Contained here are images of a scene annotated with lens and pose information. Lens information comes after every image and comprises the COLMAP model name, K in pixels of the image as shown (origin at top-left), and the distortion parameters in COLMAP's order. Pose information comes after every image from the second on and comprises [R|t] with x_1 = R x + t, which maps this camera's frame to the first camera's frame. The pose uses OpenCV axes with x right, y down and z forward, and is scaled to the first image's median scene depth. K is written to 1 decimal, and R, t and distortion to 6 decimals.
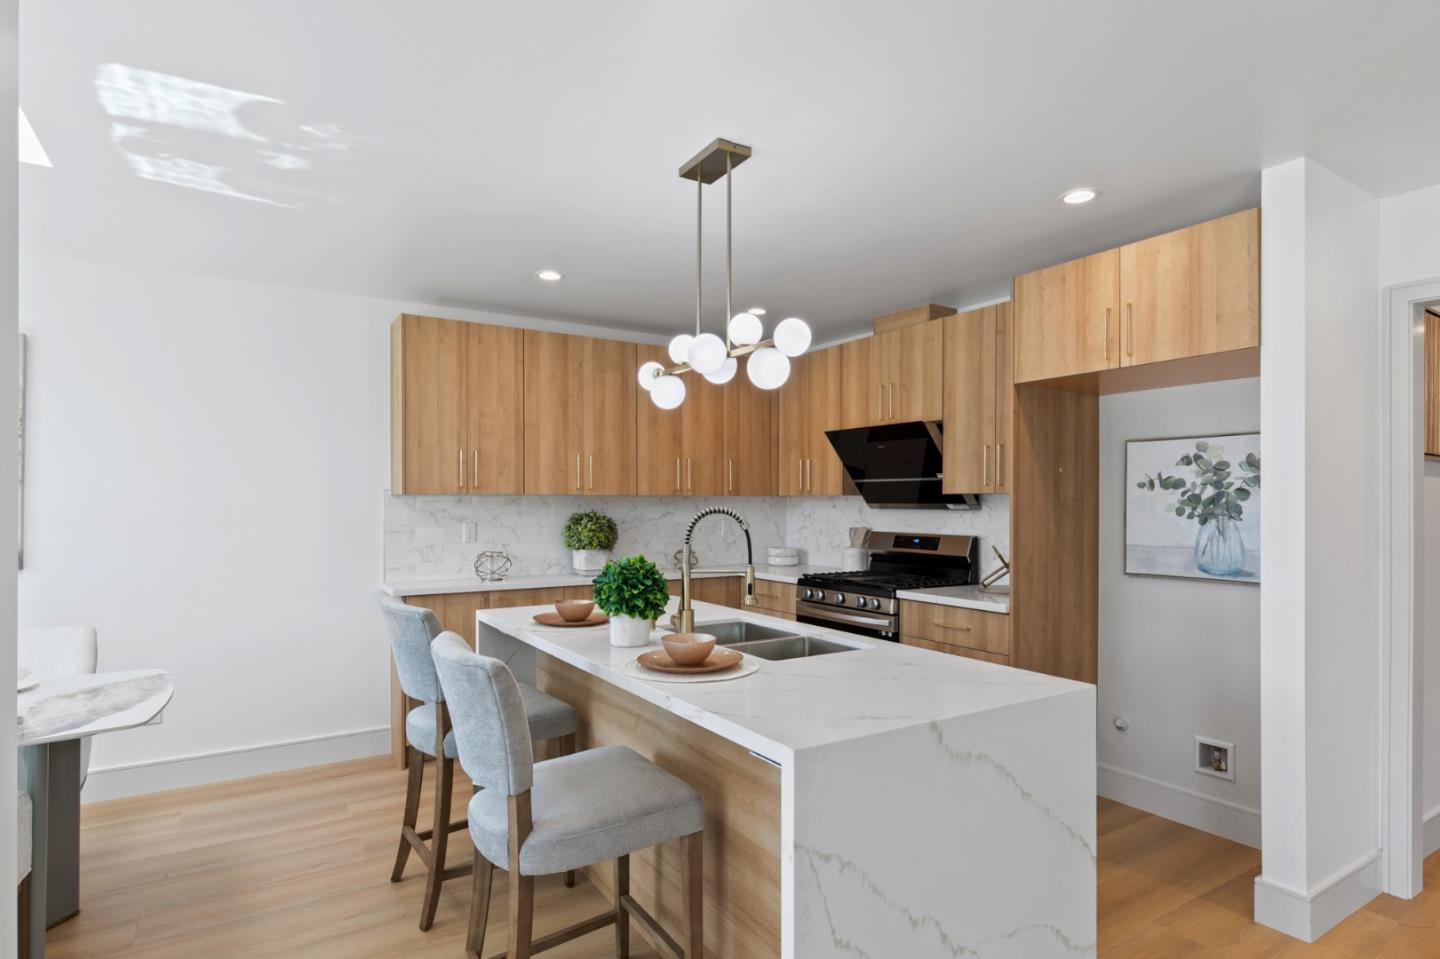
lens RADIAL K [[763.5, 0, 718.3], [0, 763.5, 504.4], [0, 0, 1]] dist [0.000798, 0.001188]
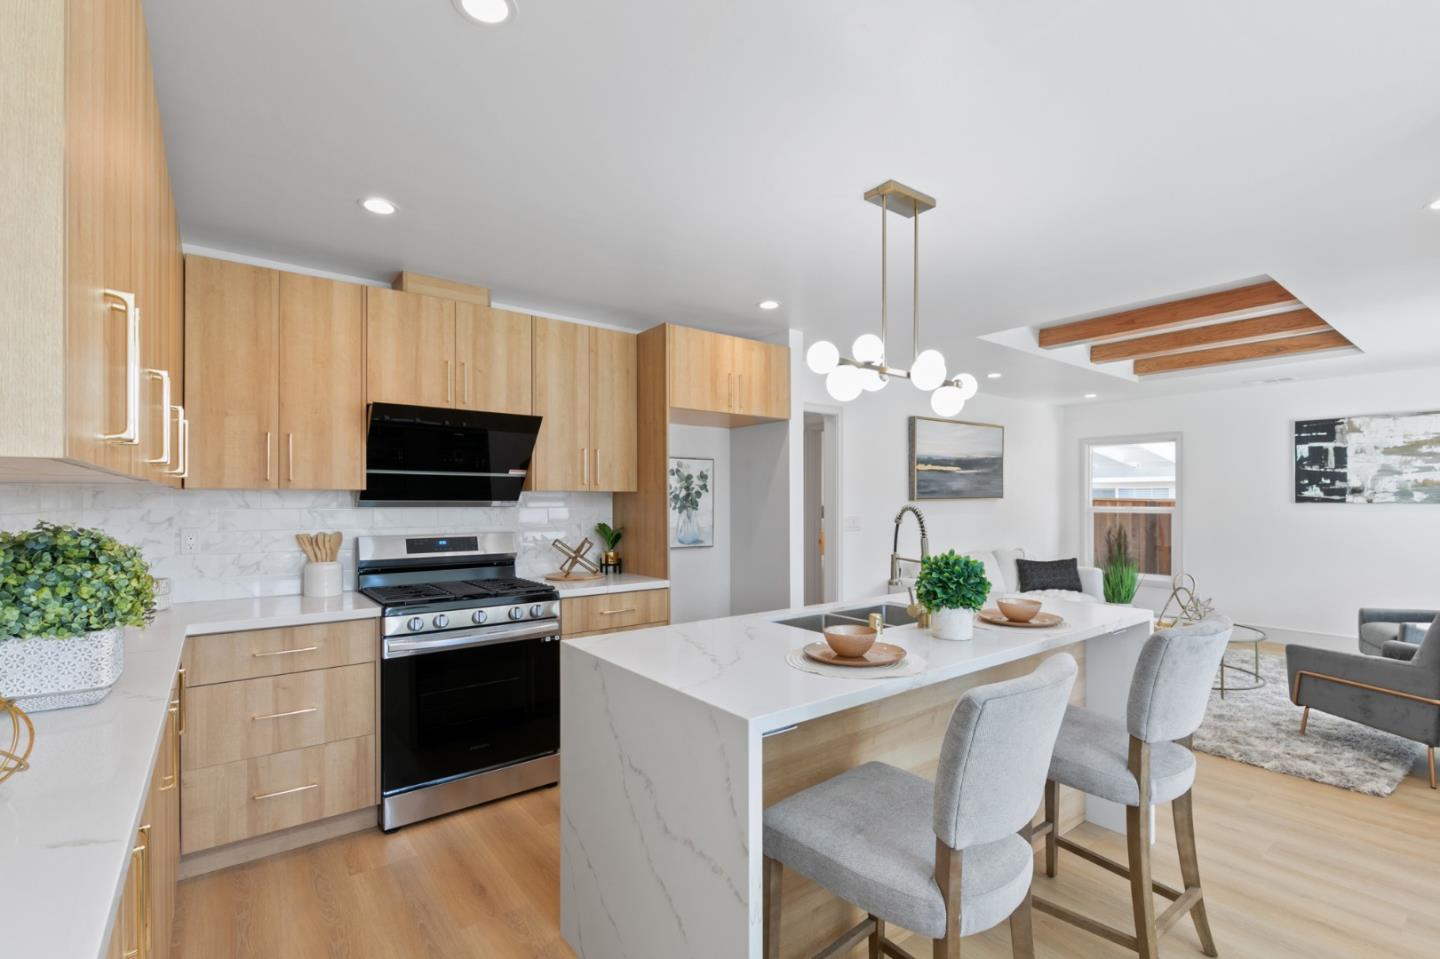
lens RADIAL K [[647.9, 0, 720.3], [0, 647.9, 500.5], [0, 0, 1]] dist [-0.001524, -0.000087]
pose [[-0.087334, -0.004321, 0.996170, -0.564599], [-0.000217, 0.999991, 0.004318, -0.004896], [-0.996179, 0.000161, -0.087334, 0.811947]]
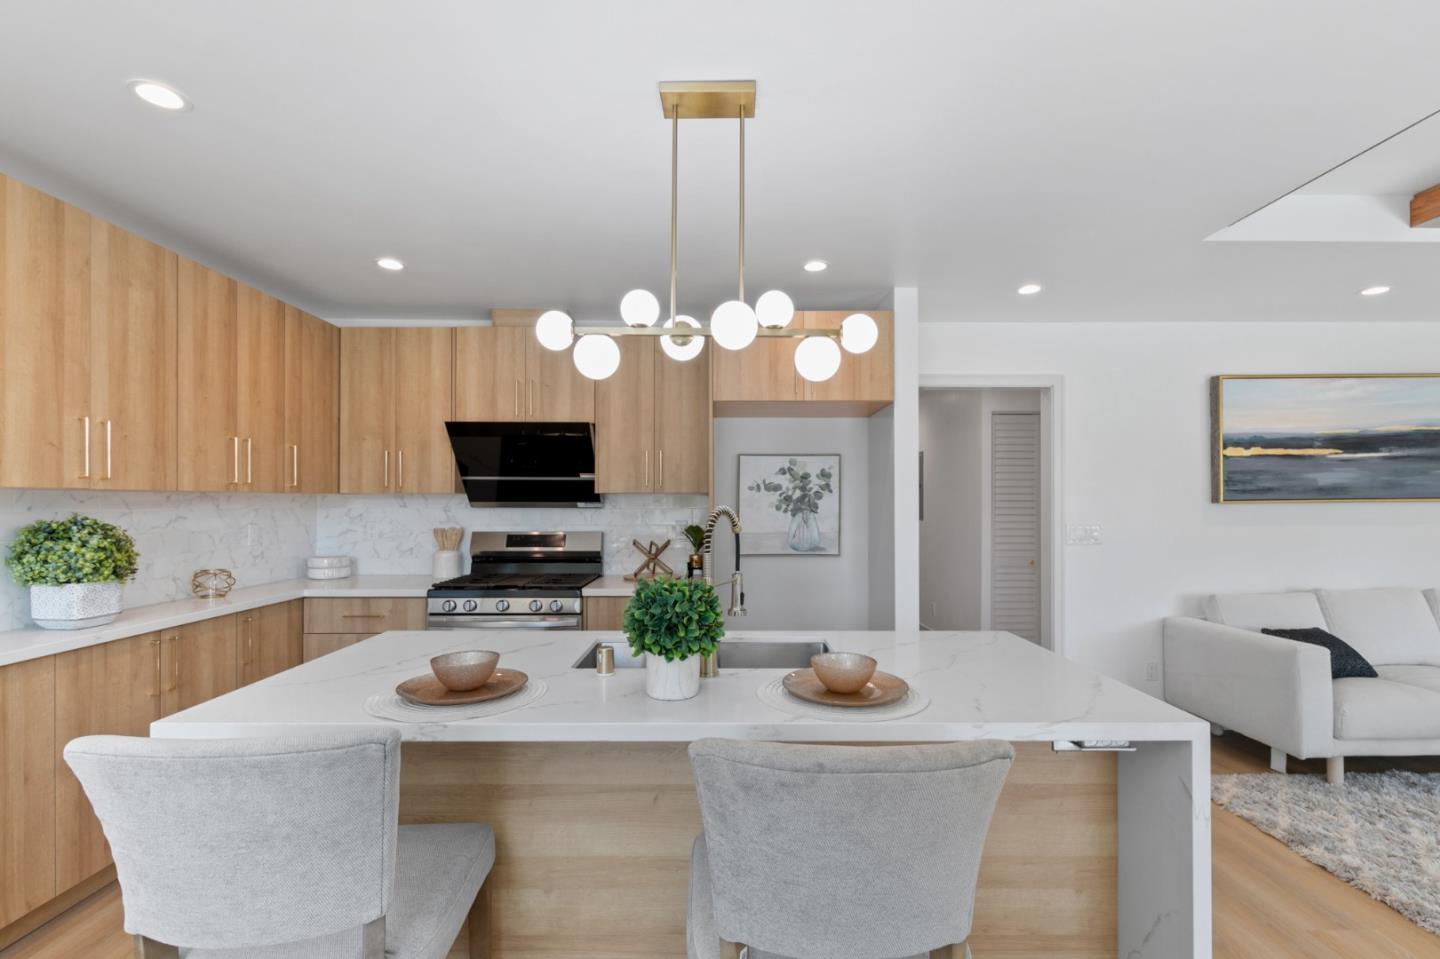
lens RADIAL K [[647.9, 0, 721.9], [0, 647.9, 495.3], [0, 0, 1]] dist [-0.001524, -0.000087]
pose [[0.536344, 0.007291, 0.843968, -0.362412], [0.001717, 0.999951, -0.009729, -0.001526], [-0.843997, 0.006667, 0.536306, 0.362750]]
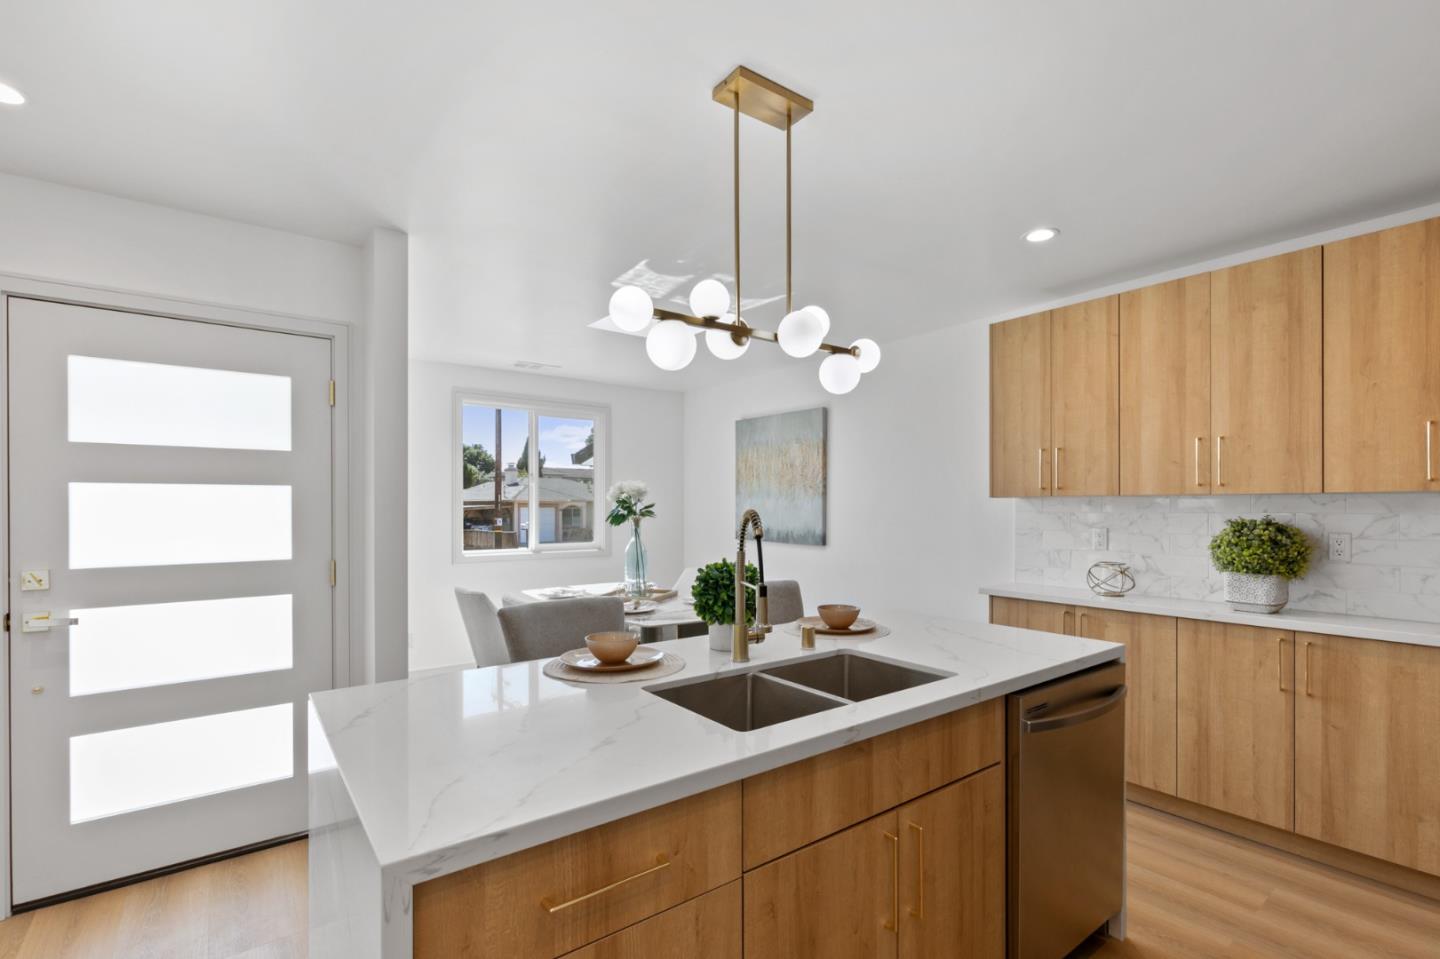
lens RADIAL K [[647.9, 0, 724.8], [0, 647.9, 507.6], [0, 0, 1]] dist [-0.001524, -0.000087]
pose [[0.080290, 0.000151, -0.996772, 0.422471], [0.000248, 1.000000, 0.000171, 0.000317], [0.996772, -0.000261, 0.080290, 0.542225]]
